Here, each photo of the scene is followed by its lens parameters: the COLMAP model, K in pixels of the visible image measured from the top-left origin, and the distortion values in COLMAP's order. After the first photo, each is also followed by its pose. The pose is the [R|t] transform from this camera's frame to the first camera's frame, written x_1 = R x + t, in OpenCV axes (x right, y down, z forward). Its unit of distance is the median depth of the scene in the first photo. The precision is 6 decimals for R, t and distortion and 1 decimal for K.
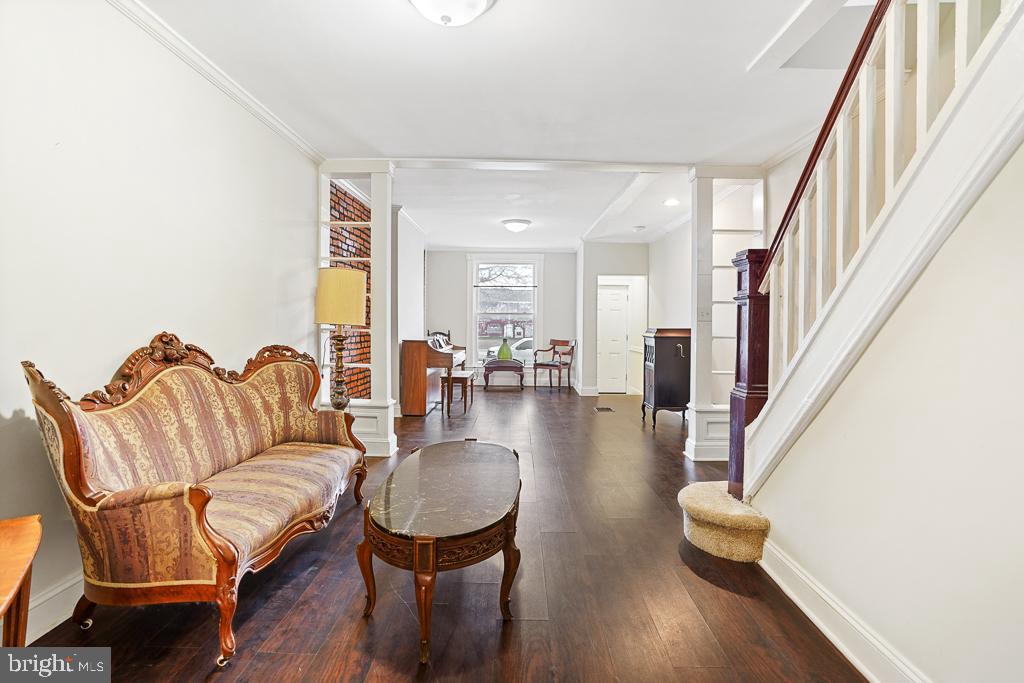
lens RADIAL K [[498.2, 0, 510.9], [0, 498.2, 333.2], [0, 0, 1]] dist [-0.065707, 0.032366]
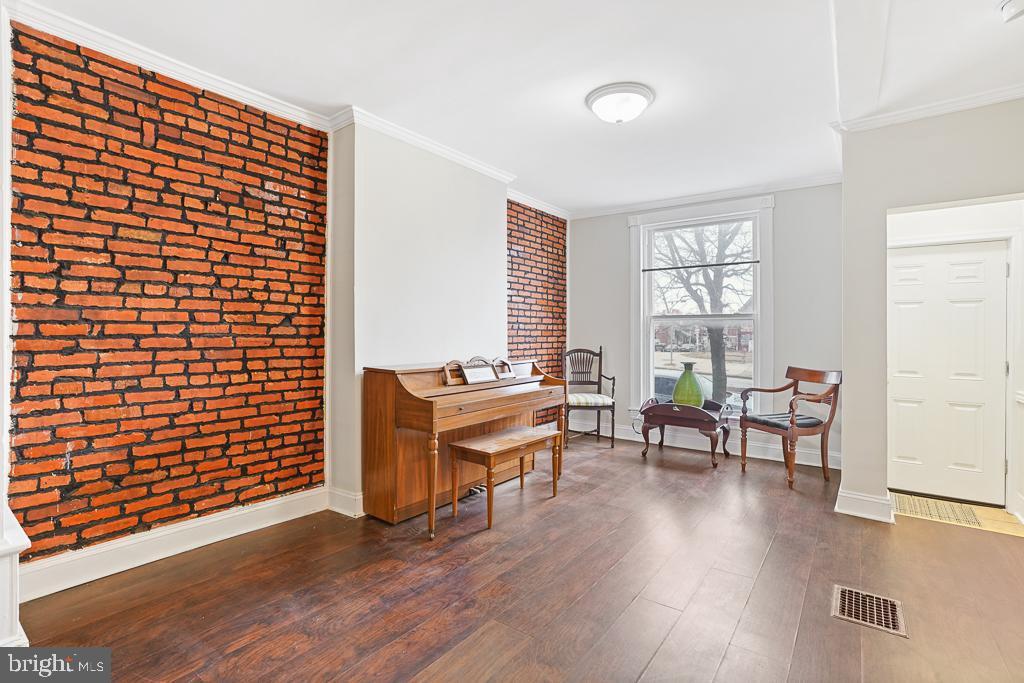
lens RADIAL K [[486.8, 0, 512.0], [0, 486.8, 341.5], [0, 0, 1]] dist [-0.063935, 0.029635]
pose [[0.797705, -0.001794, -0.603046, 0.150958], [-0.004217, 0.999955, -0.008553, -0.007611], [0.603034, 0.009366, 0.797661, 0.479954]]
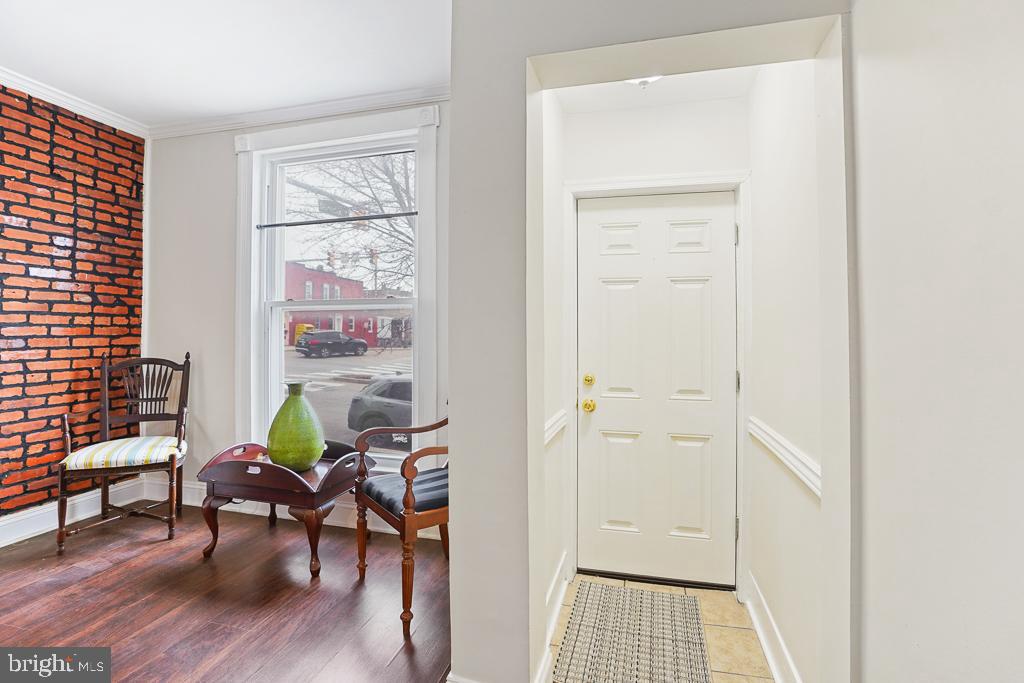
lens RADIAL K [[498.2, 0, 510.9], [0, 498.2, 333.2], [0, 0, 1]] dist [-0.065707, 0.032366]
pose [[0.962755, -0.012689, -0.270076, 0.198384], [0.007361, 0.999758, -0.020731, -0.012743], [0.270274, 0.017971, 0.962616, 0.754485]]
